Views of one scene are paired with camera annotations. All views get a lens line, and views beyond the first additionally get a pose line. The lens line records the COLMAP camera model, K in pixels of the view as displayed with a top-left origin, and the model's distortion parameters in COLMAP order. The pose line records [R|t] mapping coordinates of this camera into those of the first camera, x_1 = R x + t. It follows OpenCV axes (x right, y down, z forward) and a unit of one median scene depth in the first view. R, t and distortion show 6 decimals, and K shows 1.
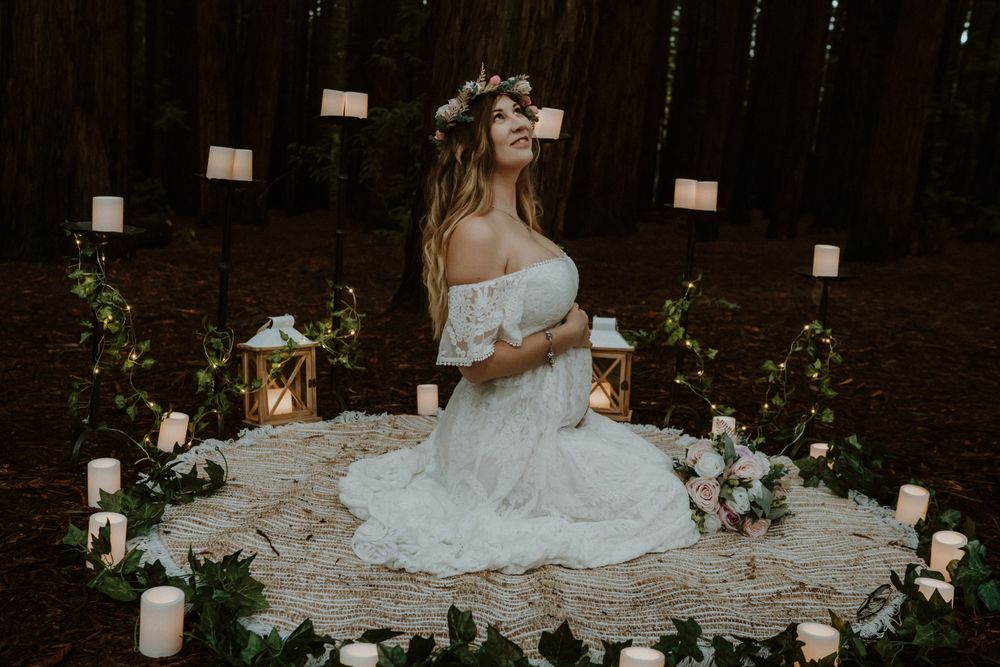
lens RADIAL K [[958.8, 0, 500.0], [0, 958.8, 333.5], [0, 0, 1]] dist [-0.108087, 0.142494]
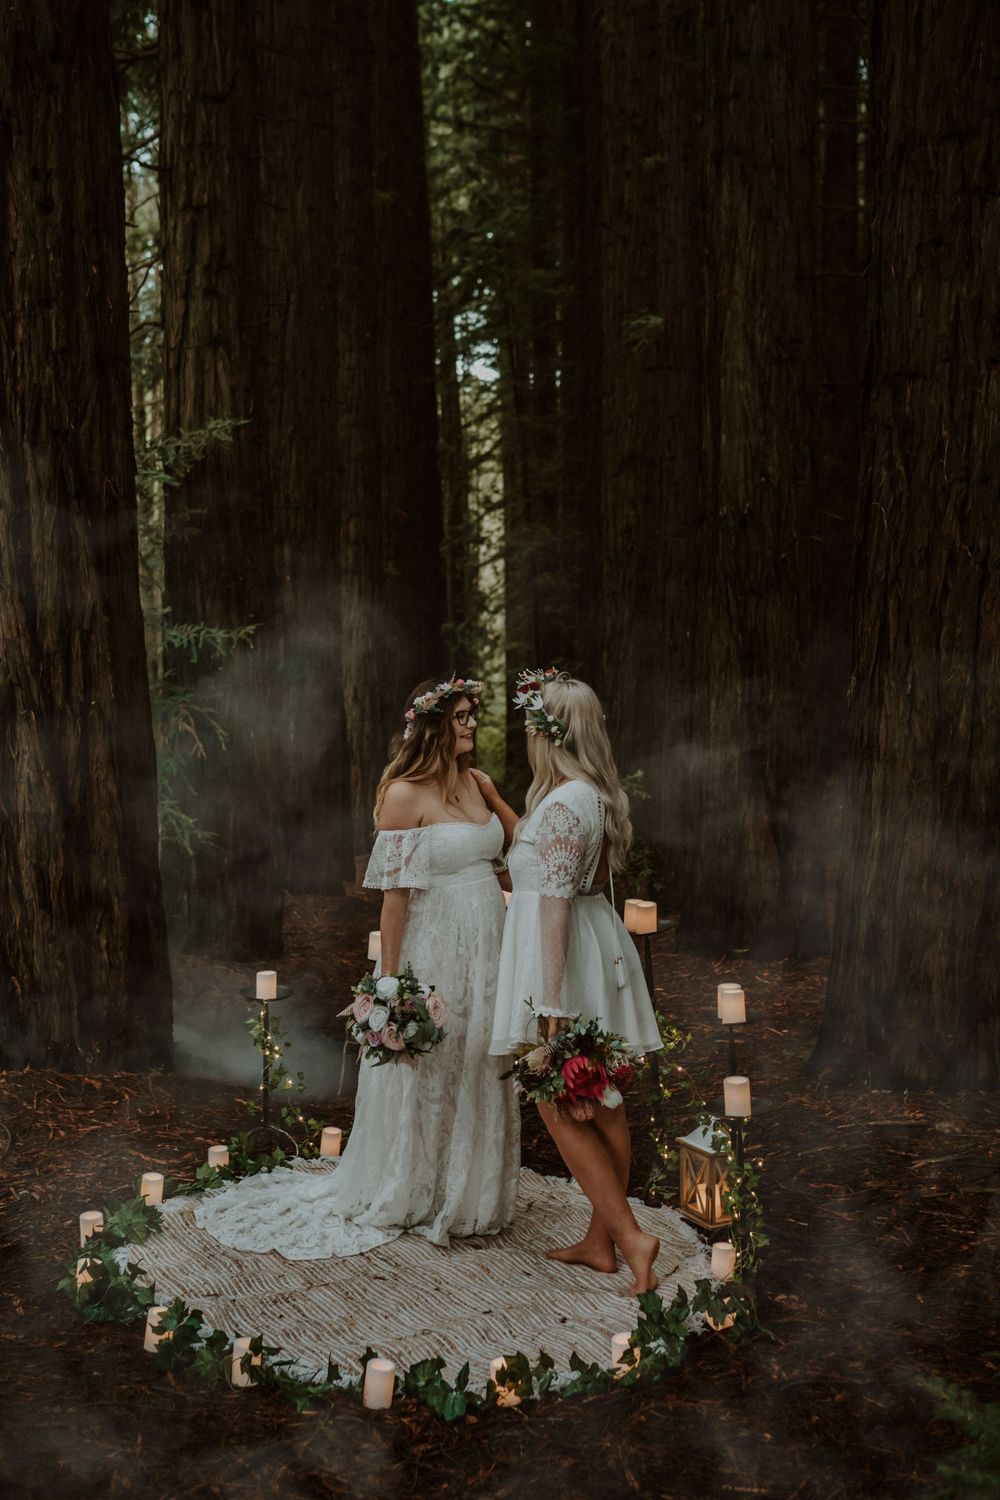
lens RADIAL K [[1488.0, 0, 488.6], [0, 1488.0, 752.3], [0, 0, 1]] dist [-0.105627, 0.131498]
pose [[0.575836, -0.022185, -0.817264, 1.210935], [-0.110532, 0.988341, -0.104708, -0.199658], [0.810059, 0.150628, 0.566670, -0.072561]]
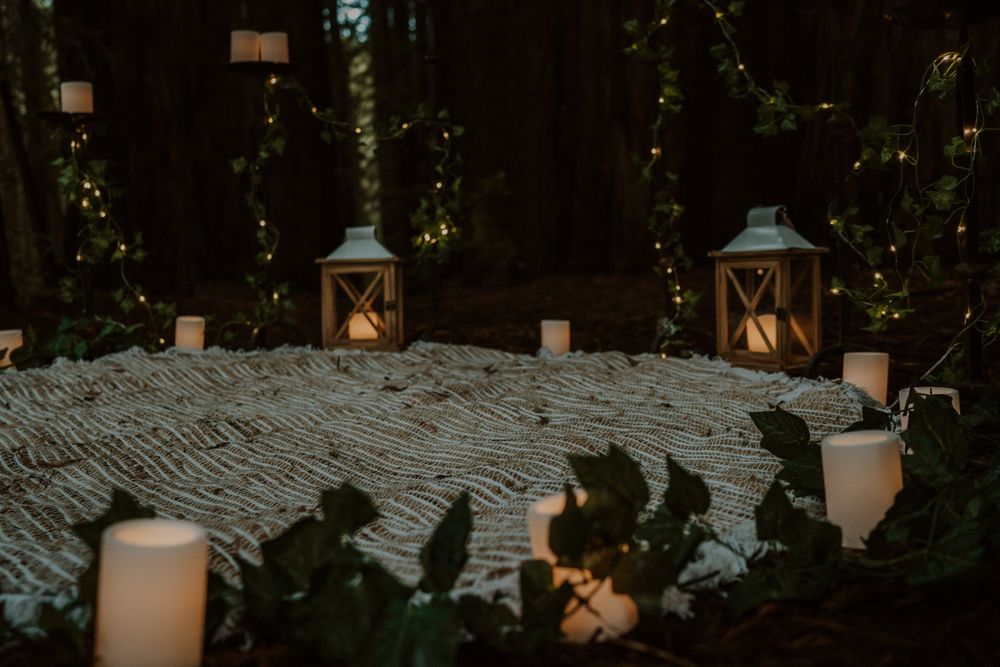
lens RADIAL K [[958.9, 0, 496.6], [0, 958.9, 332.4], [0, 0, 1]] dist [-0.112471, 0.315282]
pose [[0.673436, -0.007977, -0.739202, 0.456115], [-0.055284, 0.996598, -0.061120, 0.113499], [0.737175, 0.082026, 0.670705, 0.469224]]
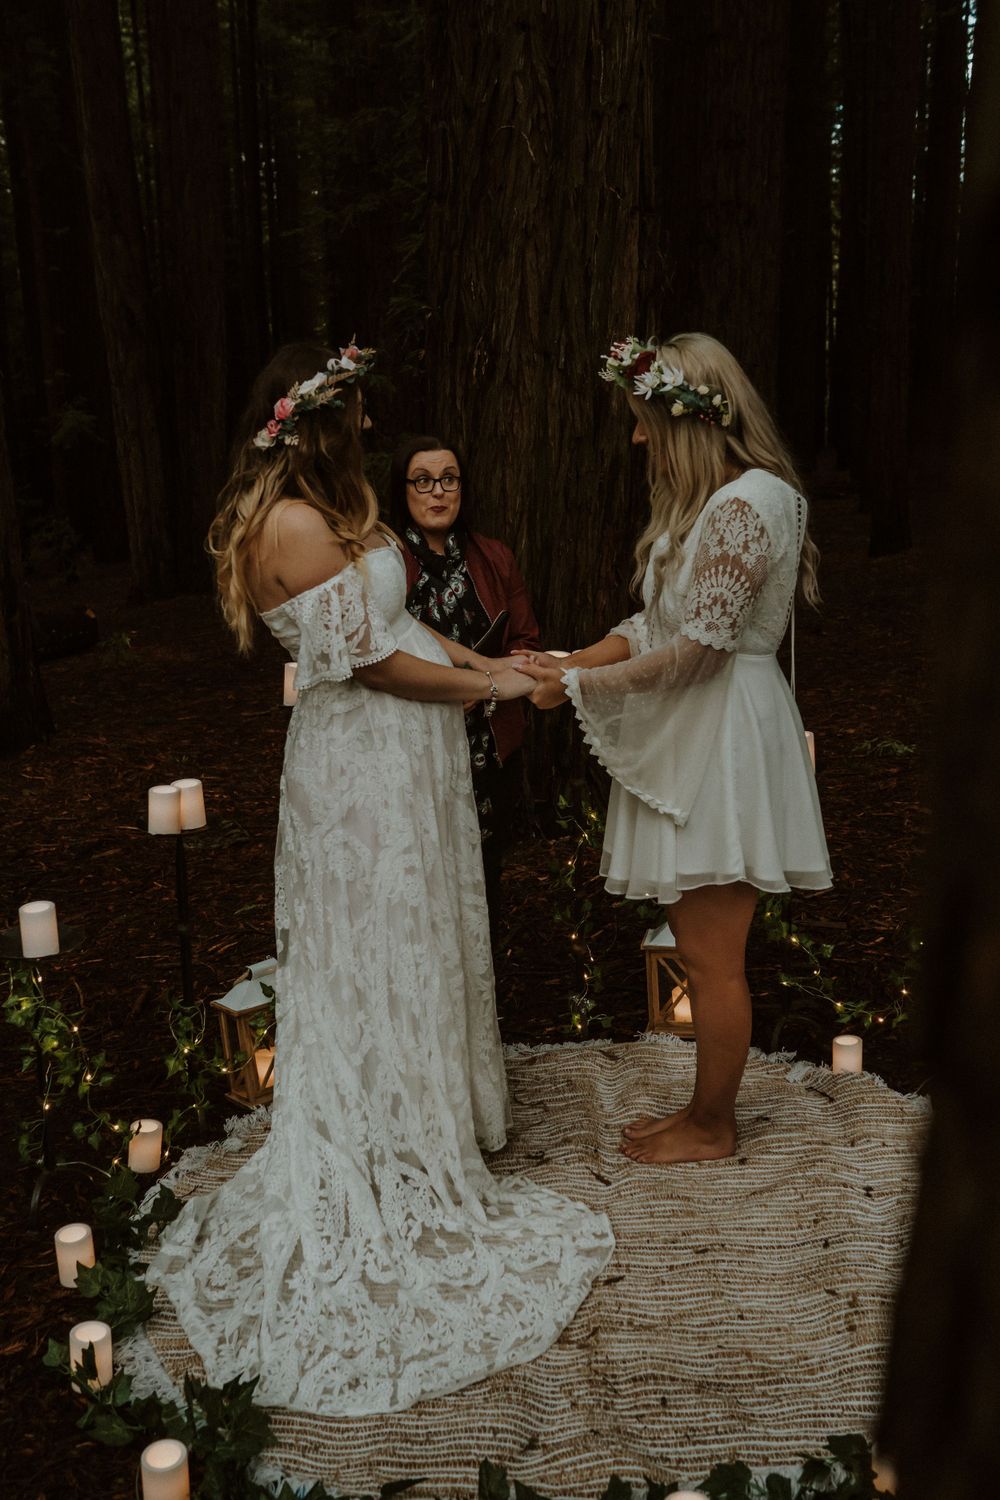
lens RADIAL K [[1488.0, 0, 488.6], [0, 1488.0, 752.3], [0, 0, 1]] dist [-0.105627, 0.131498]
pose [[0.992063, -0.092237, -0.085456, 0.068753], [0.097142, 0.993742, 0.055133, -0.217956], [0.079836, -0.062997, 0.994815, -0.167791]]
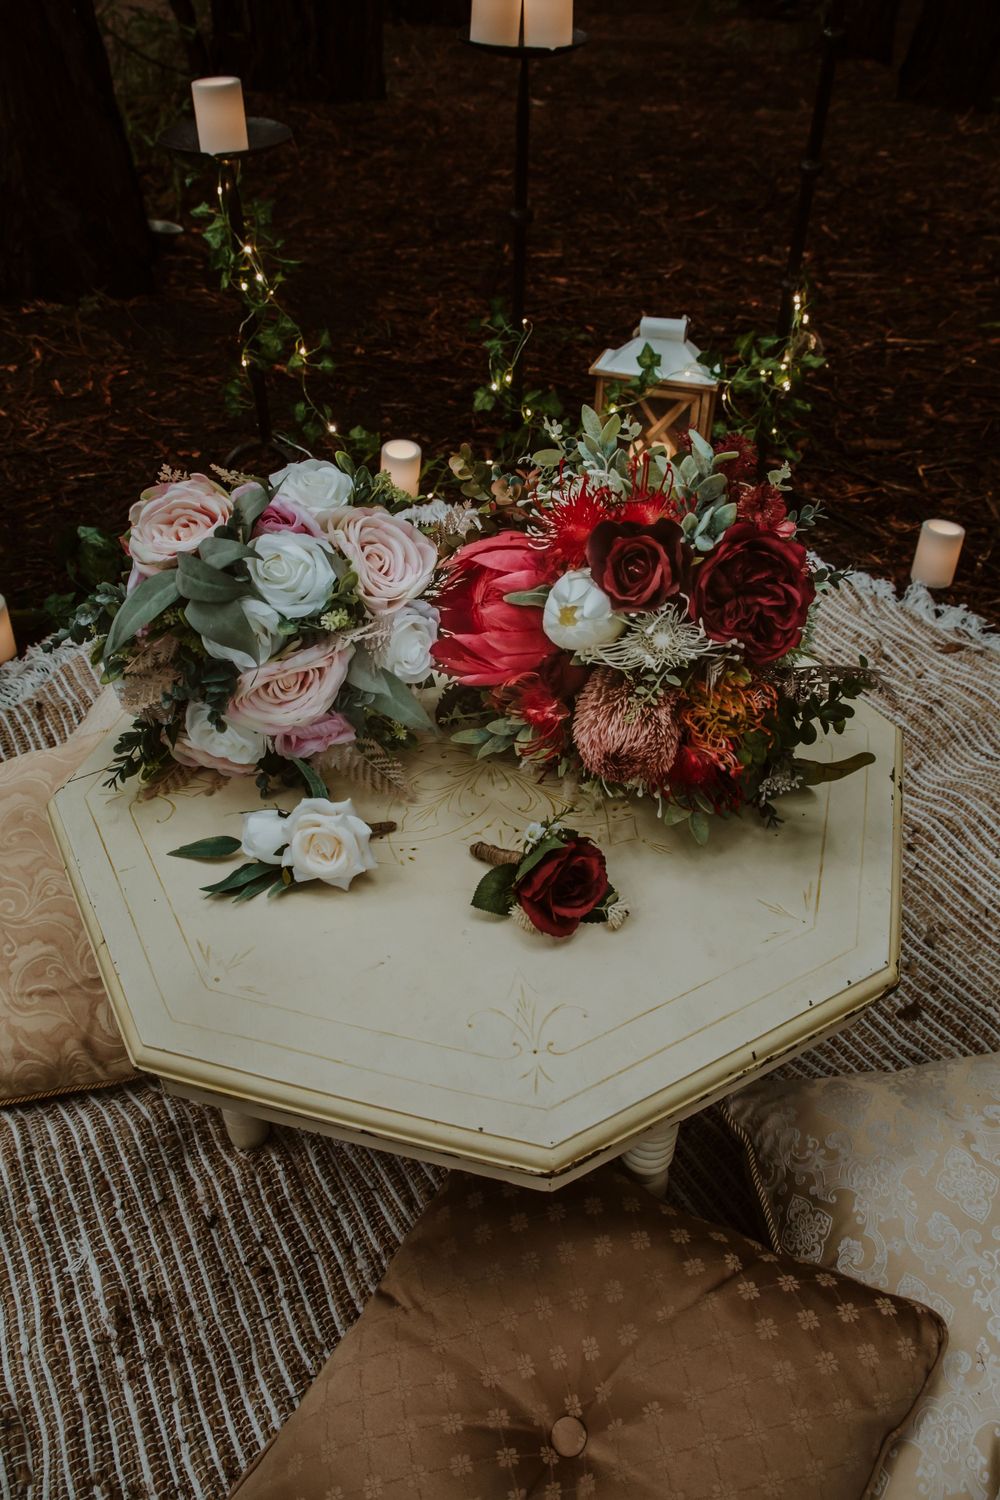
lens RADIAL K [[1079.1, 0, 507.6], [0, 1079.1, 747.6], [0, 0, 1]] dist [-0.132888, 0.096638]
pose [[0.510551, 0.522816, -0.682643, 0.241851], [-0.120909, 0.829676, 0.544995, -0.121599], [0.851304, -0.195710, 0.486804, 0.531936]]
